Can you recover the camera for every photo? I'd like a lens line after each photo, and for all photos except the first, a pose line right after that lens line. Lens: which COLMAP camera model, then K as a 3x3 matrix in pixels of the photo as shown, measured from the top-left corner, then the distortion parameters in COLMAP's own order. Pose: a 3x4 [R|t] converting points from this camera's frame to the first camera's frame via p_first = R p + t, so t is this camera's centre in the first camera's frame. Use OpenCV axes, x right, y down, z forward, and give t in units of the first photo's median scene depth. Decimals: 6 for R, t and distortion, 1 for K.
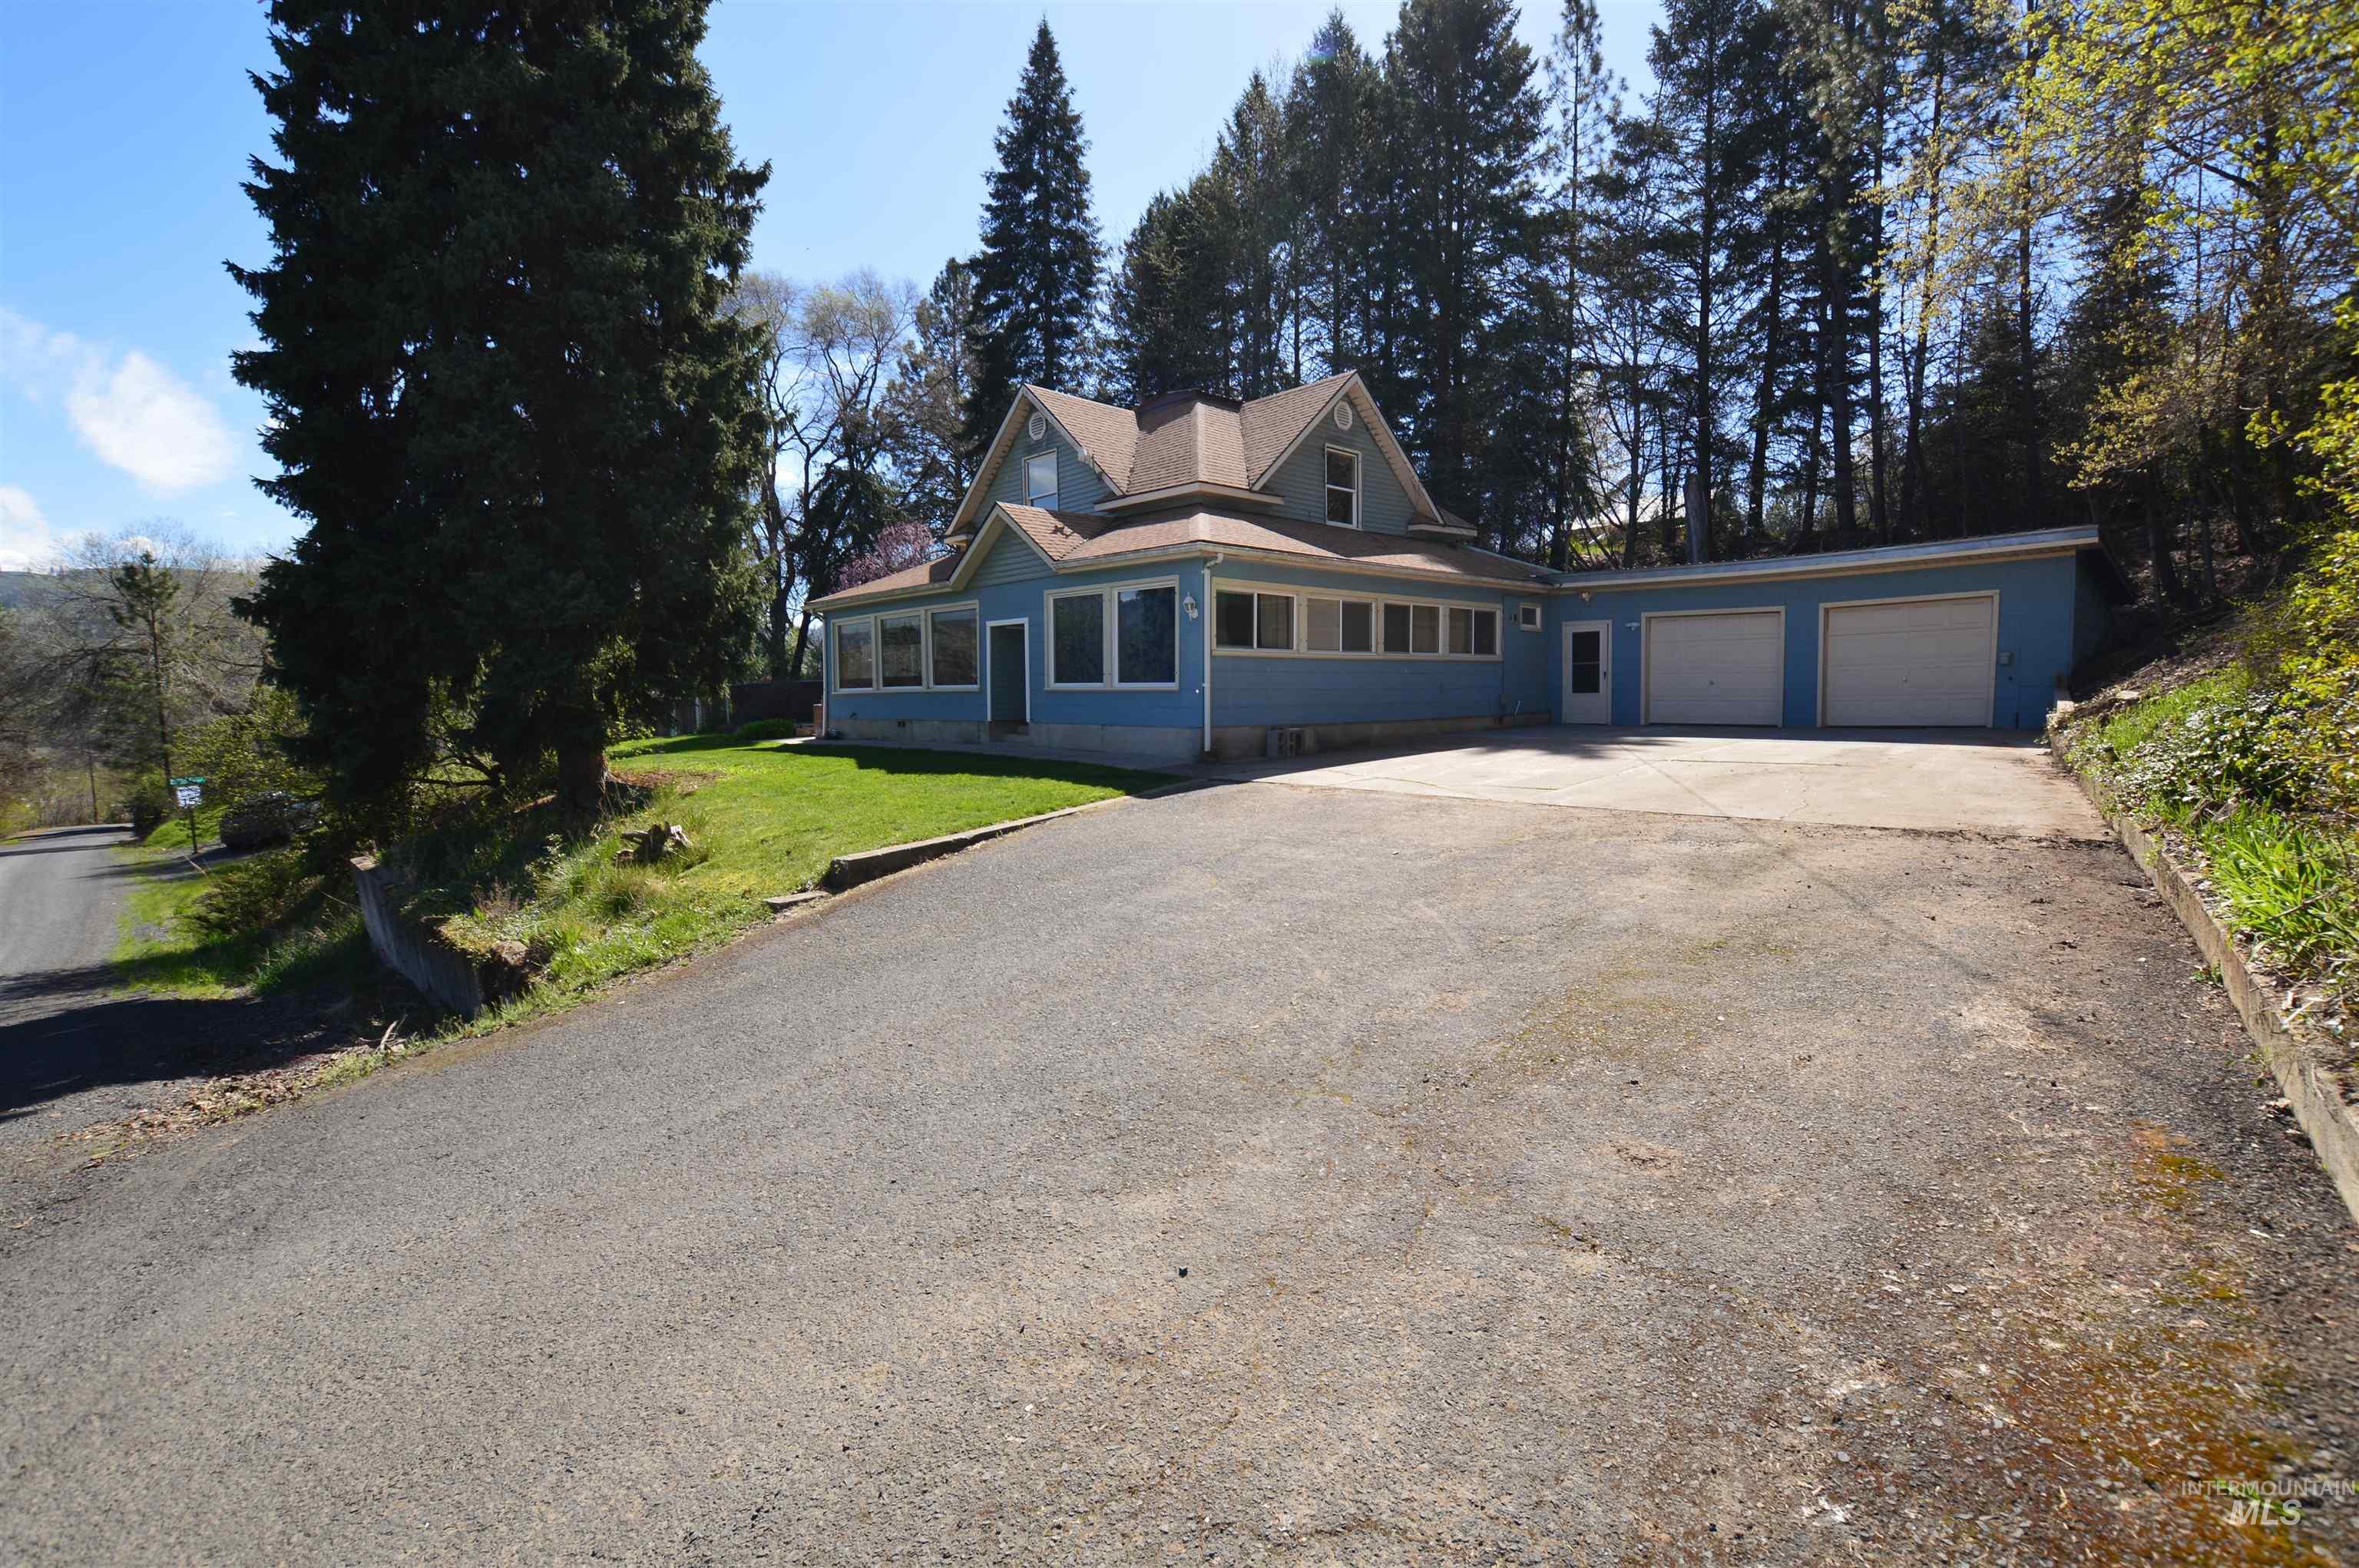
lens RADIAL K [[1037.1, 0, 1178.7], [0, 1037.1, 775.7], [0, 0, 1]] dist [-0.029265, 0.000049]
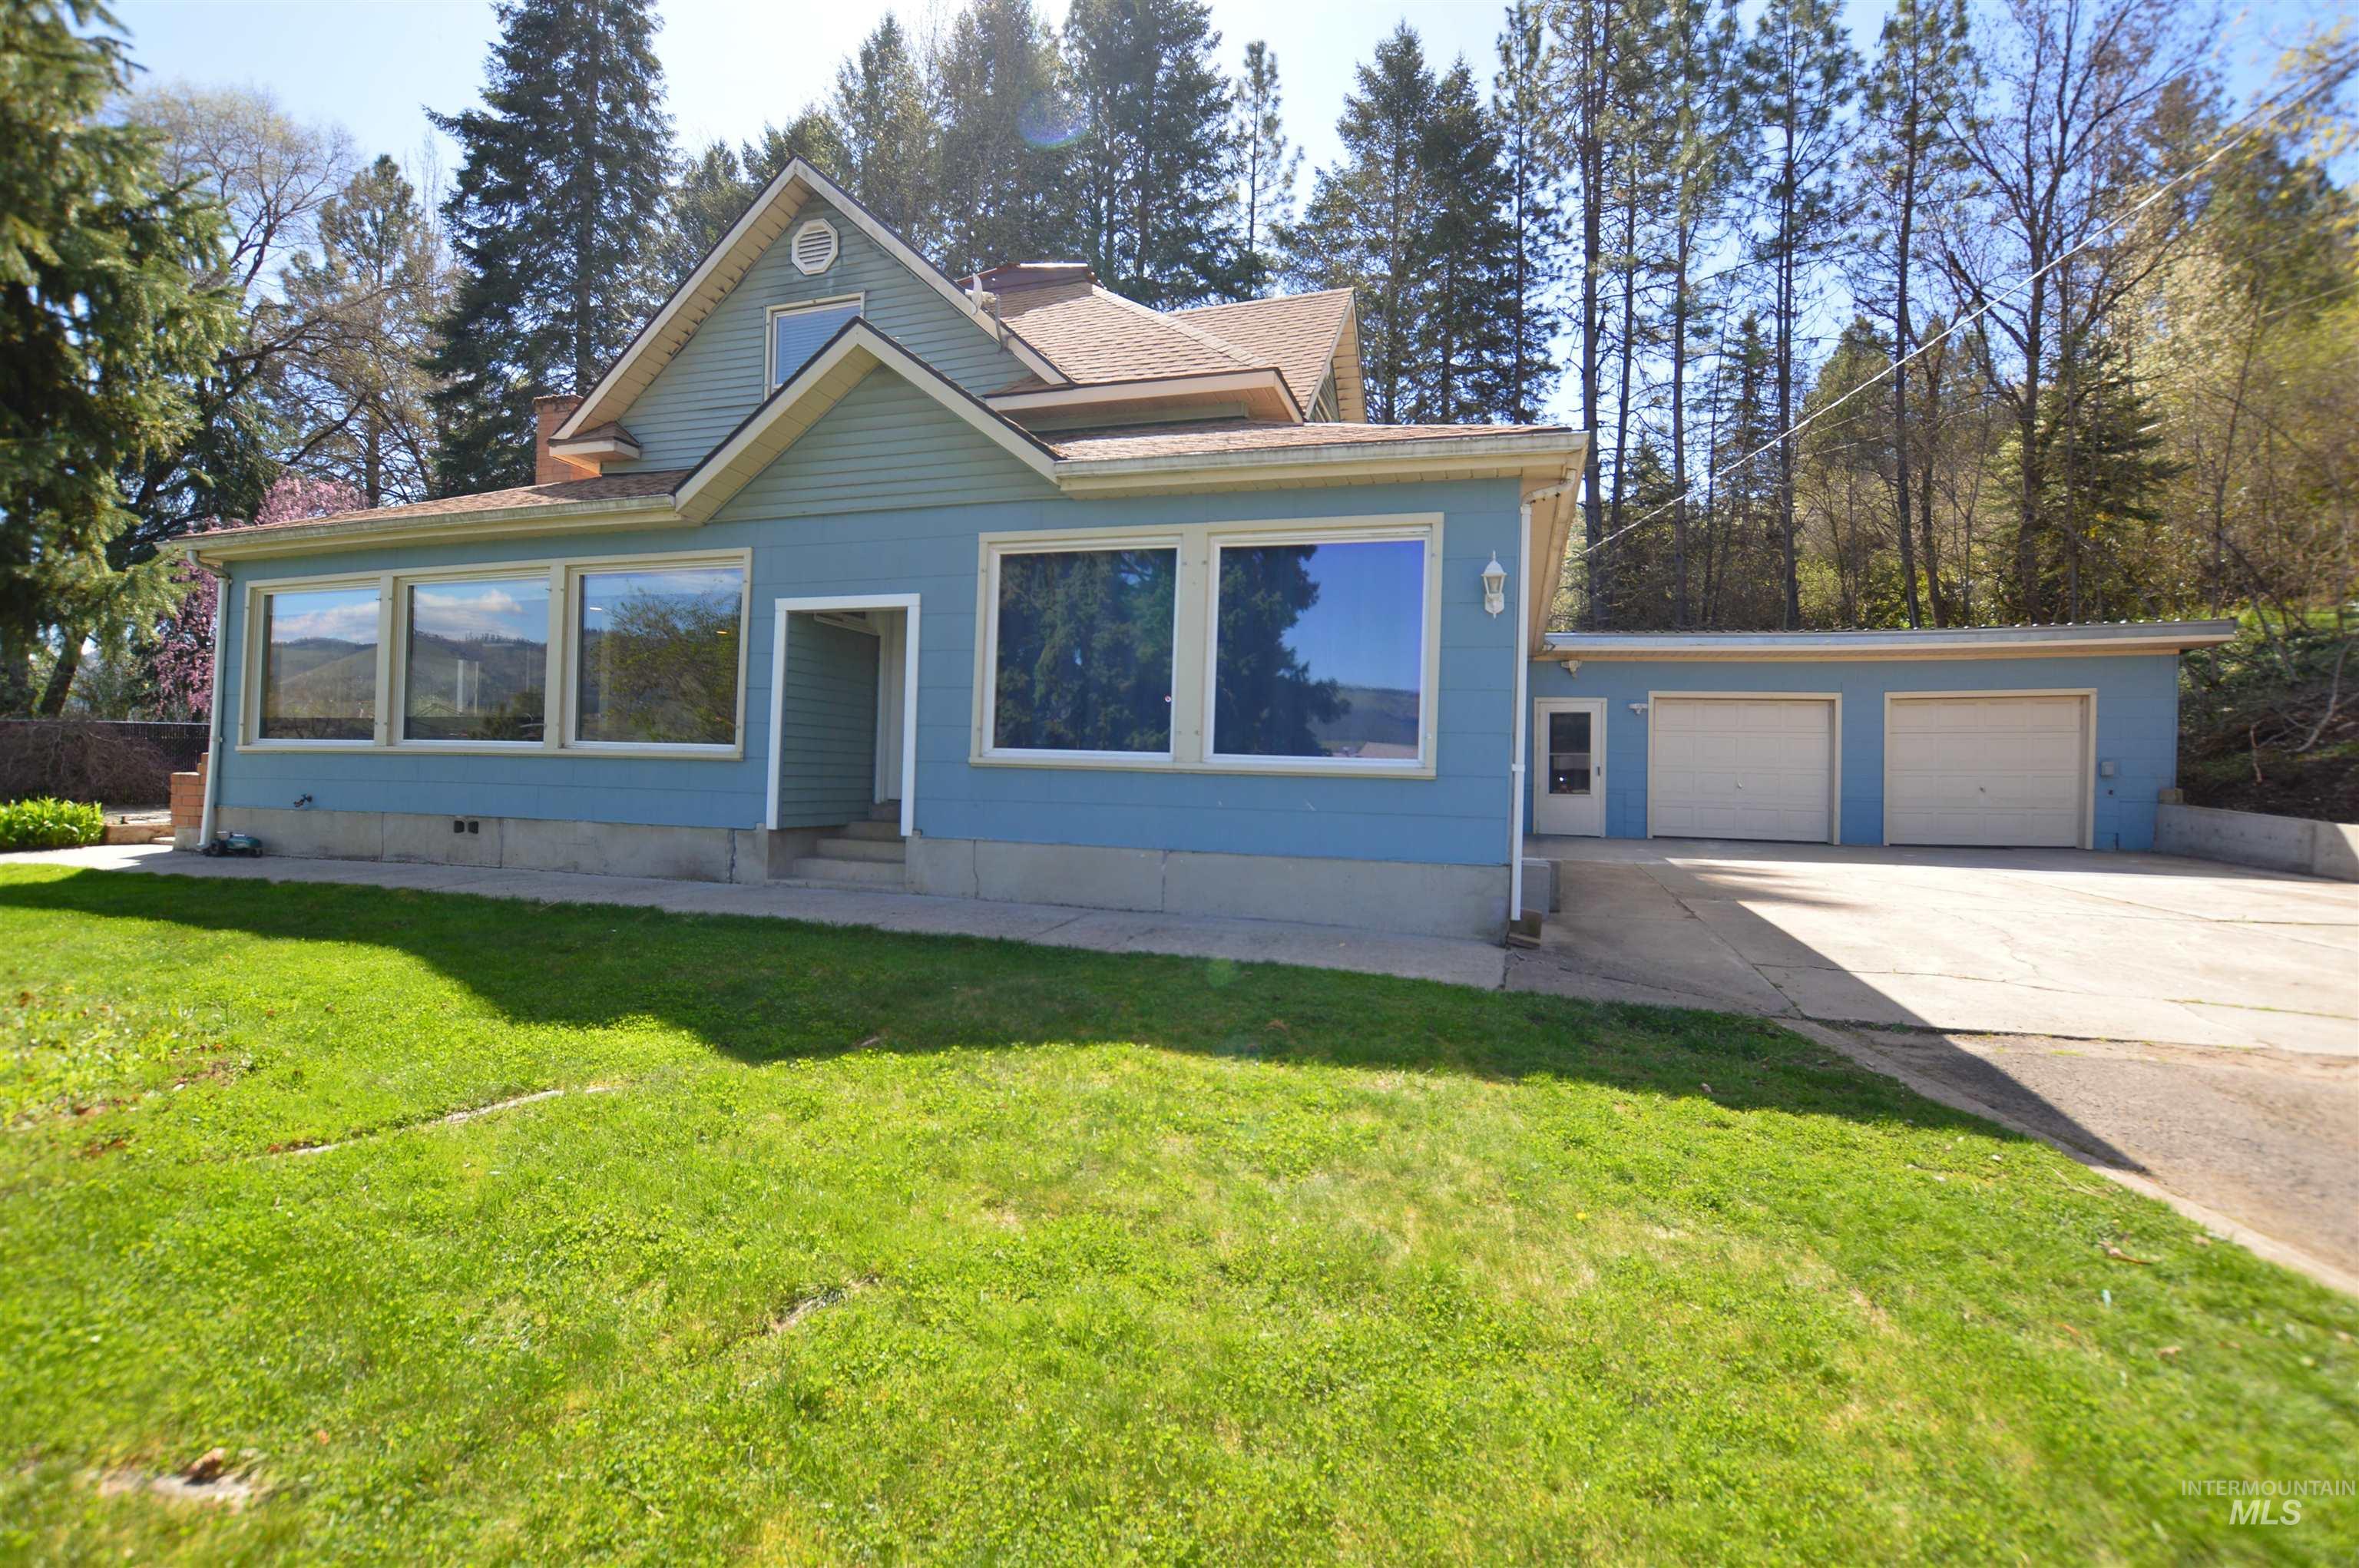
lens RADIAL K [[1037.1, 0, 1178.7], [0, 1037.1, 775.7], [0, 0, 1]] dist [-0.029265, 0.000049]
pose [[0.872440, 0.032515, 0.487638, -0.115045], [0.006759, 0.996886, -0.078563, -0.019065], [-0.488674, 0.071838, 0.869504, 0.257462]]
